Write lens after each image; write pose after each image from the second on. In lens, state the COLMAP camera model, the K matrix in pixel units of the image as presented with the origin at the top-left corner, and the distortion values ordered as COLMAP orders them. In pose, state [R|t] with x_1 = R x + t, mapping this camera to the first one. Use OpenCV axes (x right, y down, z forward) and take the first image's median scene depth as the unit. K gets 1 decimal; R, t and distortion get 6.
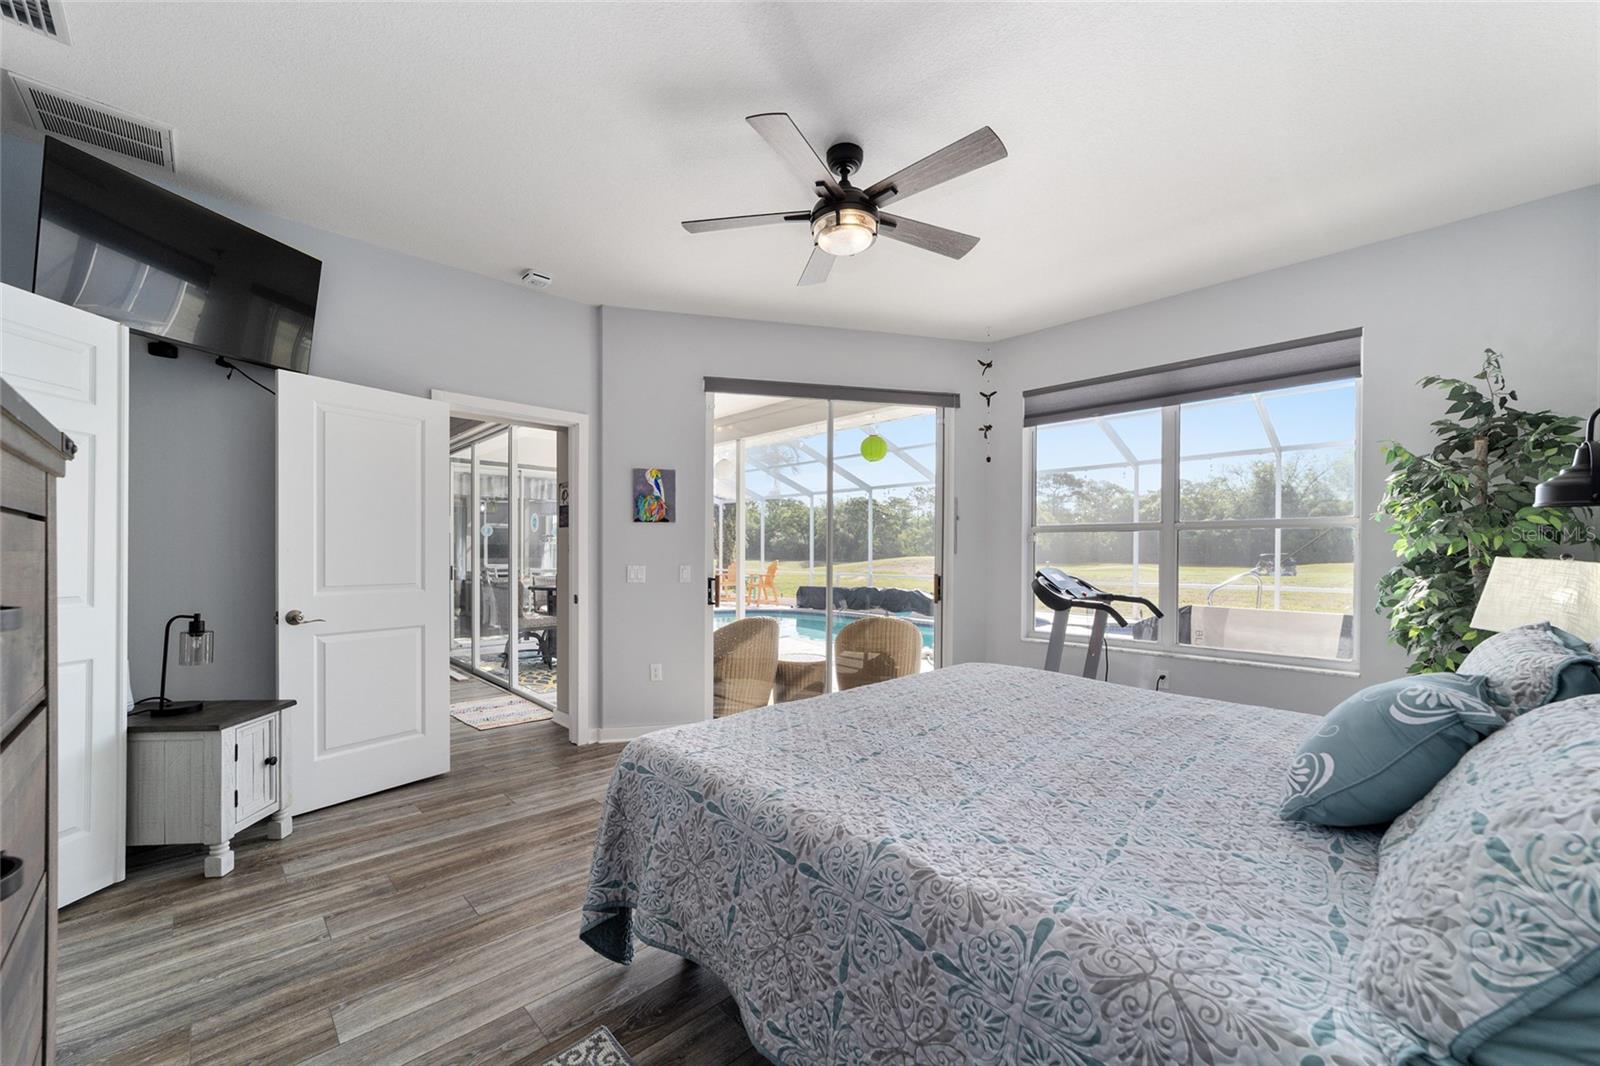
lens RADIAL K [[614.8, 0, 796.9], [0, 614.8, 555.9], [0, 0, 1]] dist [-0.011488, 0.005410]
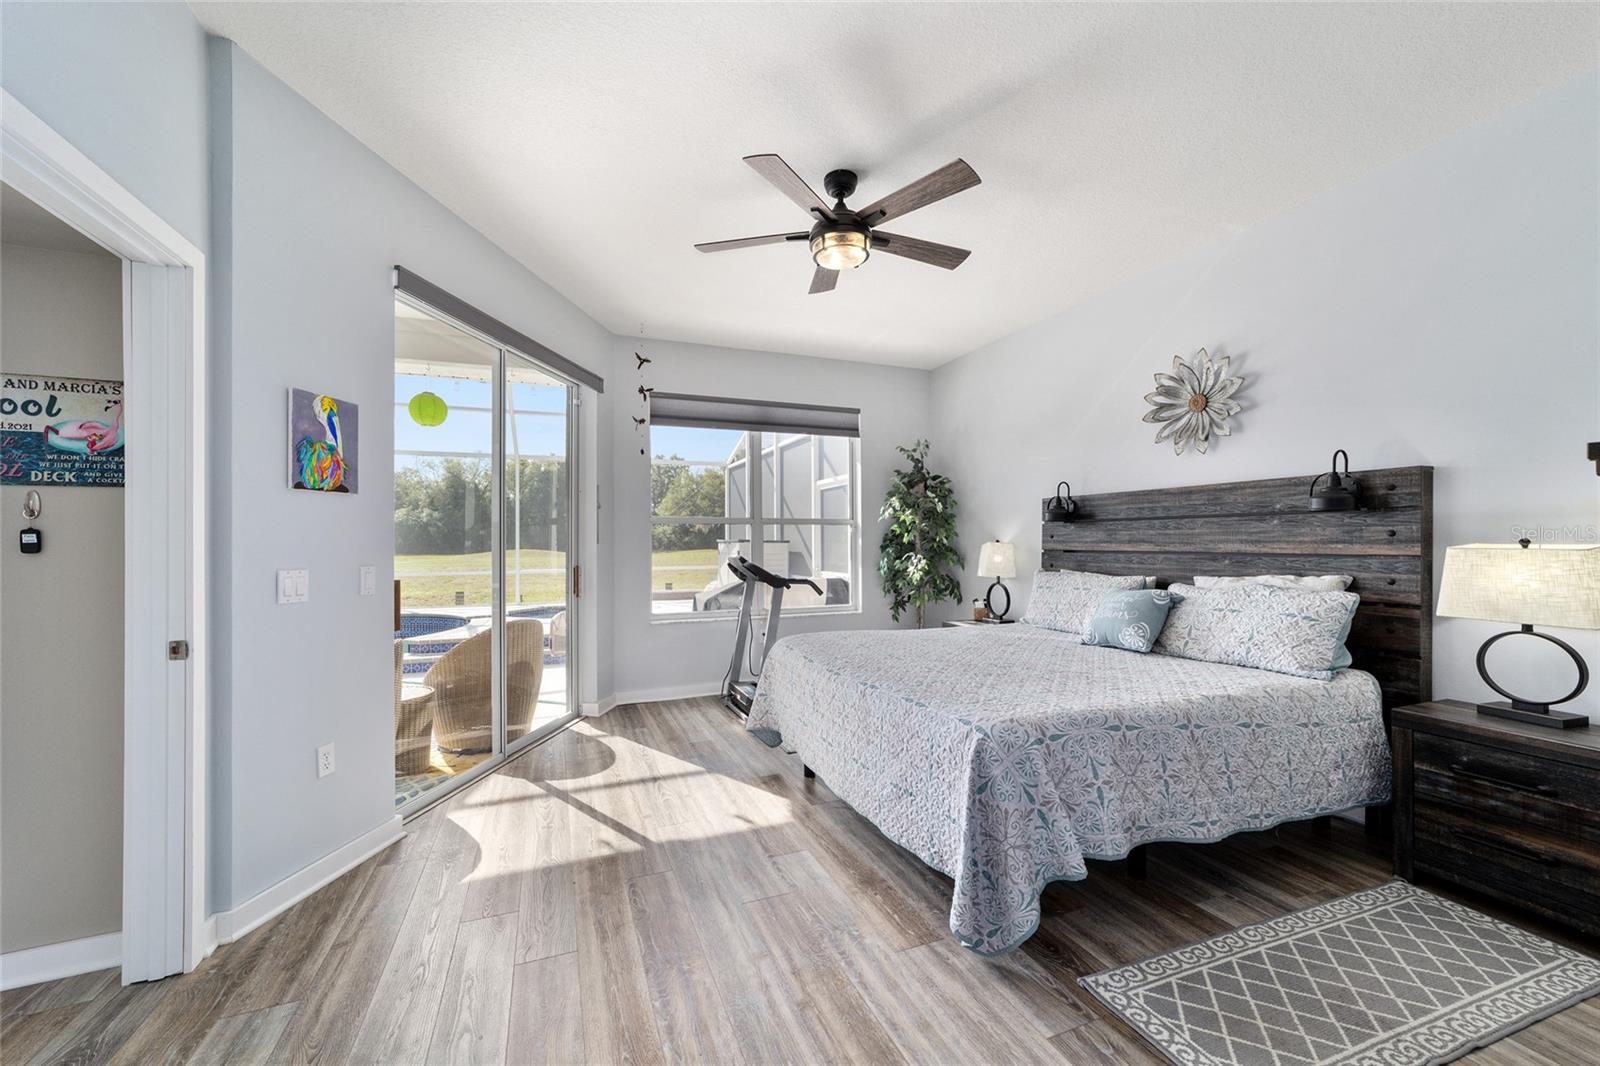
lens RADIAL K [[614.8, 0, 794.2], [0, 614.8, 534.1], [0, 0, 1]] dist [-0.011488, 0.005410]
pose [[0.394867, 0.004827, 0.918726, -0.579162], [0.010709, 0.999894, -0.009856, -0.005826], [-0.918676, 0.013730, 0.394774, 0.391172]]
